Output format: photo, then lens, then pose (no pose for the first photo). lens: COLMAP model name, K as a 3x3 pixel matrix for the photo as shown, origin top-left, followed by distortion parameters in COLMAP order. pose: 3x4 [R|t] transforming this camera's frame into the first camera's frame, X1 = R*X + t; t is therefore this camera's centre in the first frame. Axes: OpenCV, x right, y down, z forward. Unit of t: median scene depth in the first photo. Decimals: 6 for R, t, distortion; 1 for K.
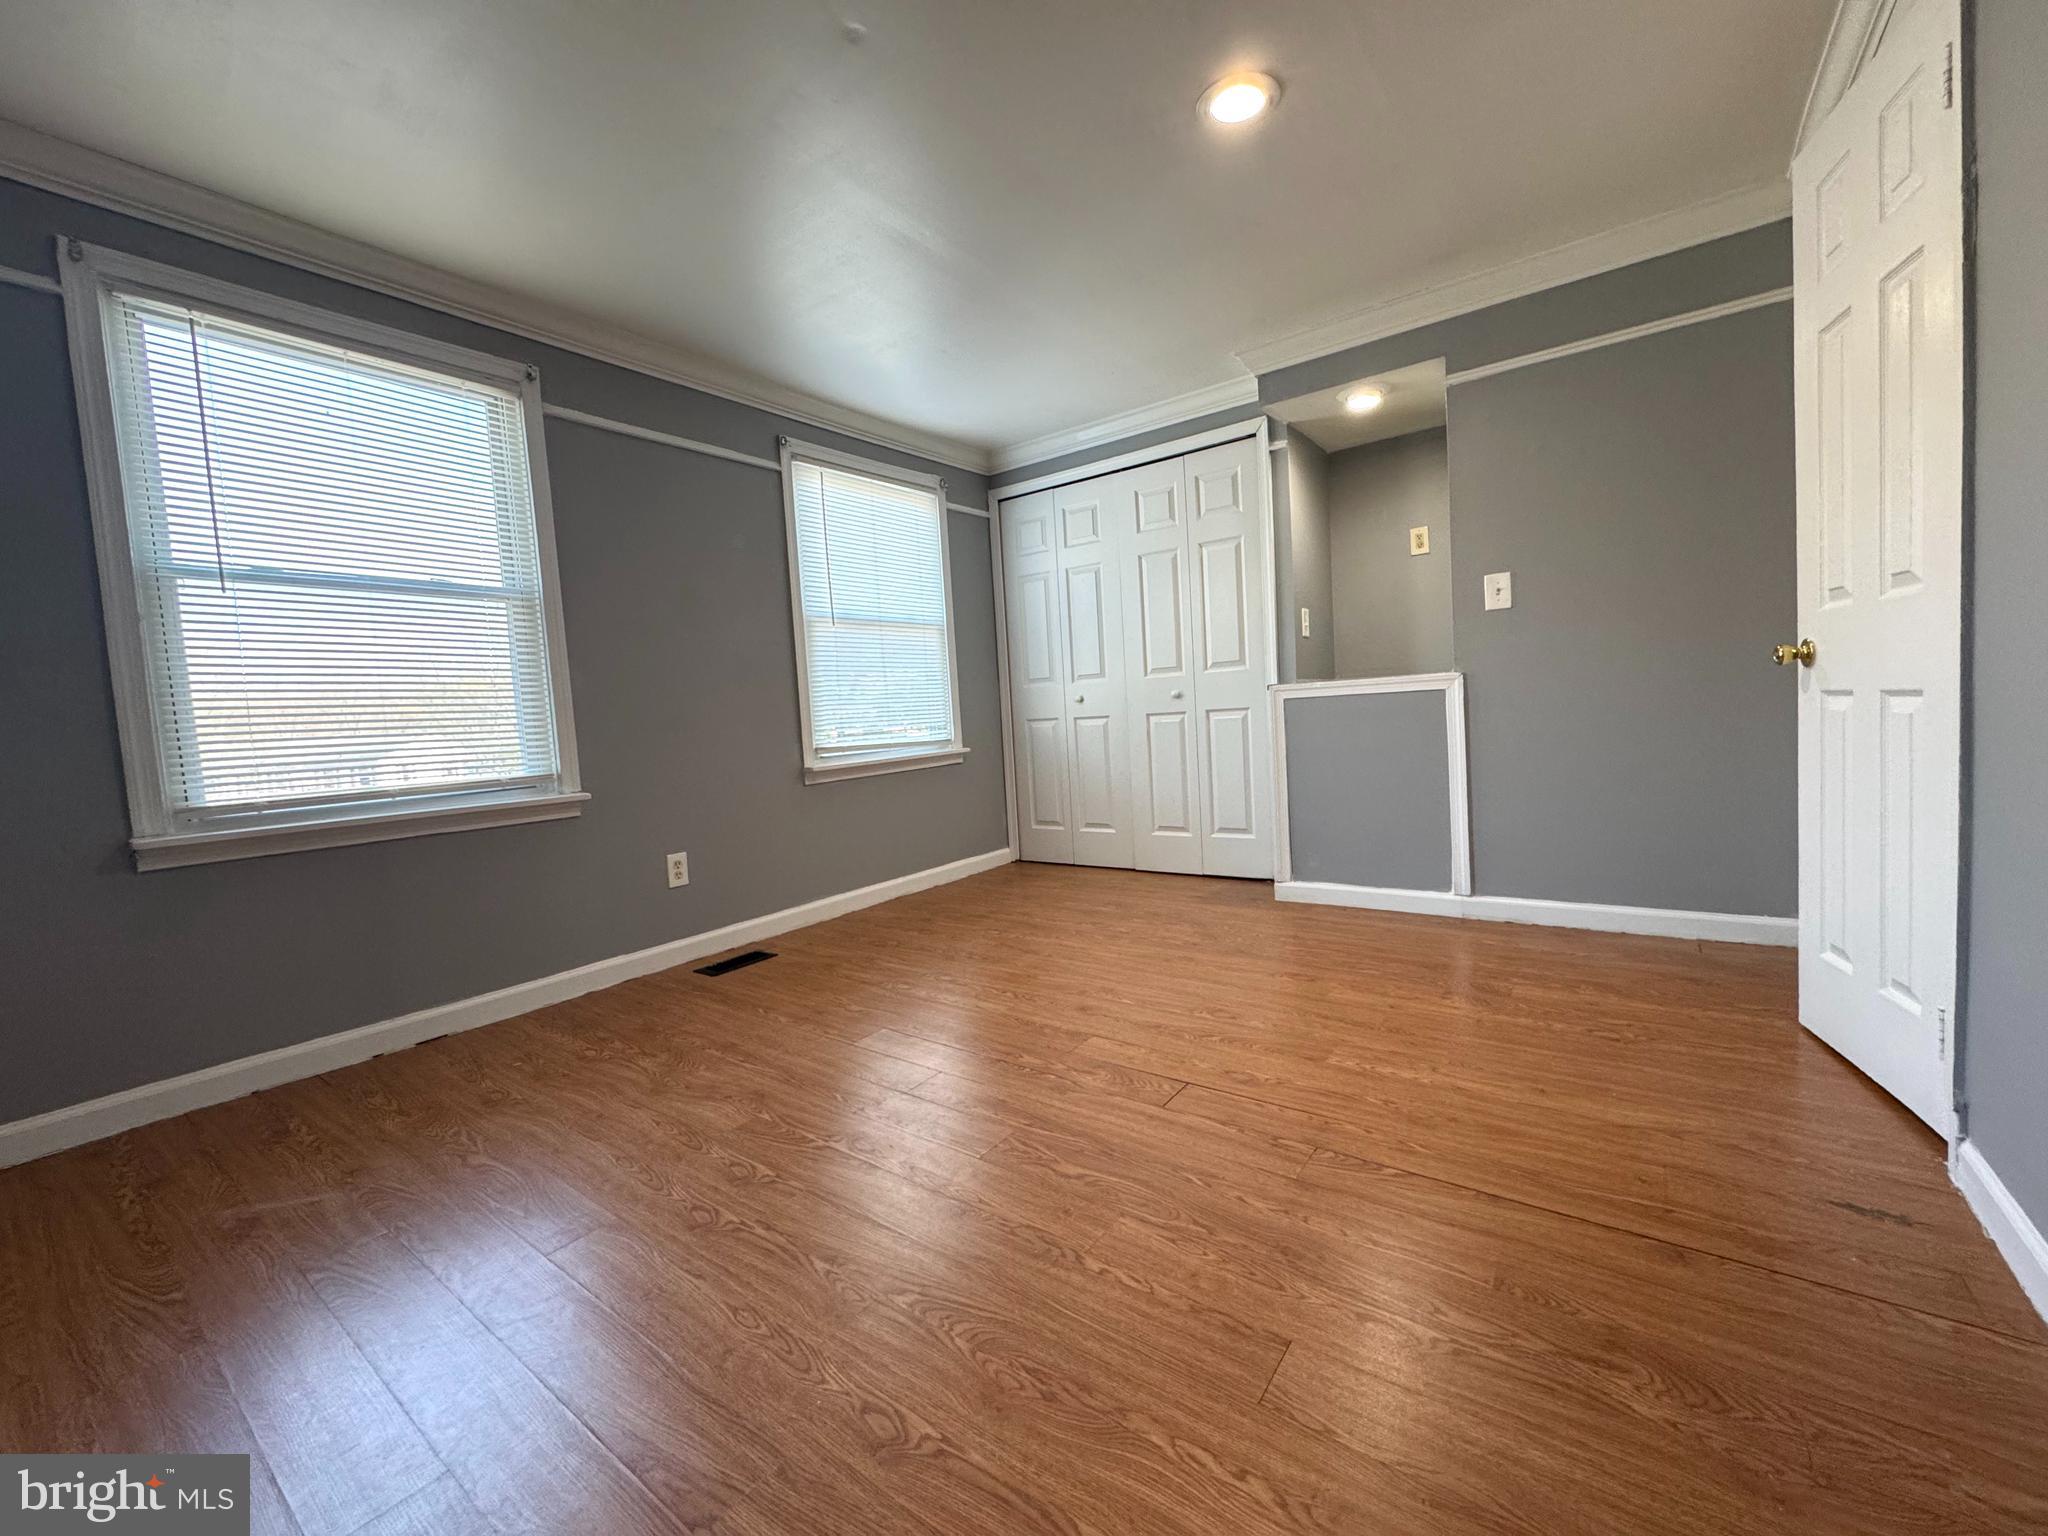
lens RADIAL K [[811.9, 0, 1019.0], [0, 811.9, 762.2], [0, 0, 1]] dist [-0.003987, 0.000411]
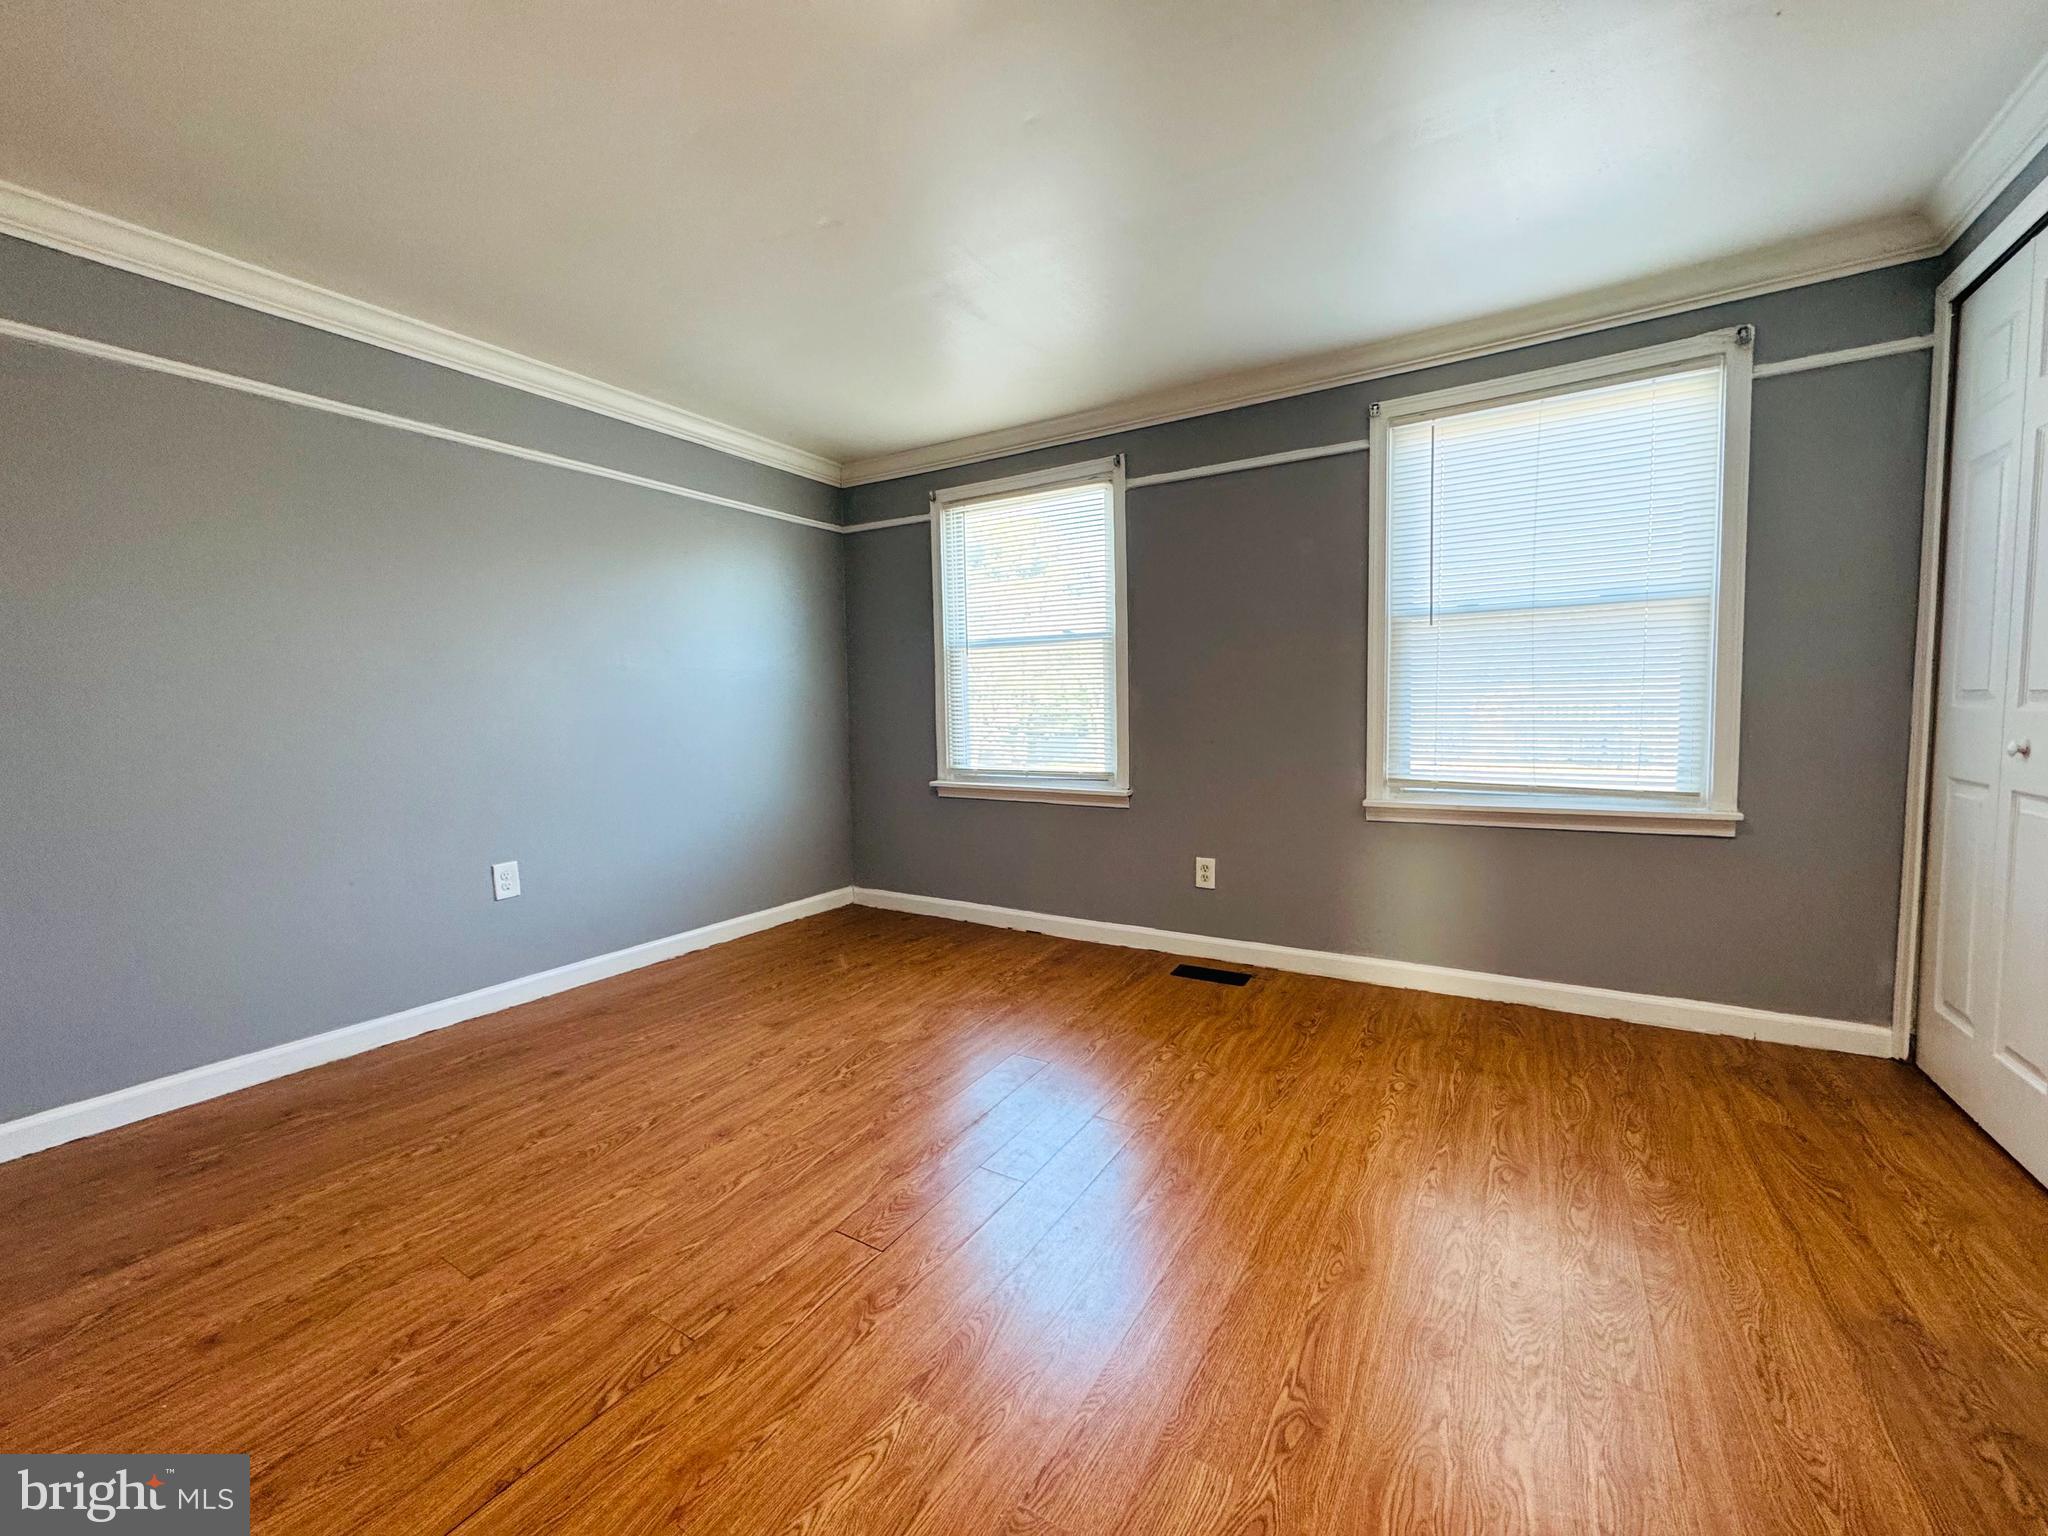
lens RADIAL K [[811.9, 0, 1034.2], [0, 811.9, 765.6], [0, 0, 1]] dist [-0.003987, 0.000411]
pose [[0.096968, 0.130031, -0.986757, 0.704717], [-0.049271, 0.990841, 0.125727, -0.156354], [0.994067, 0.036428, 0.102486, 0.748621]]
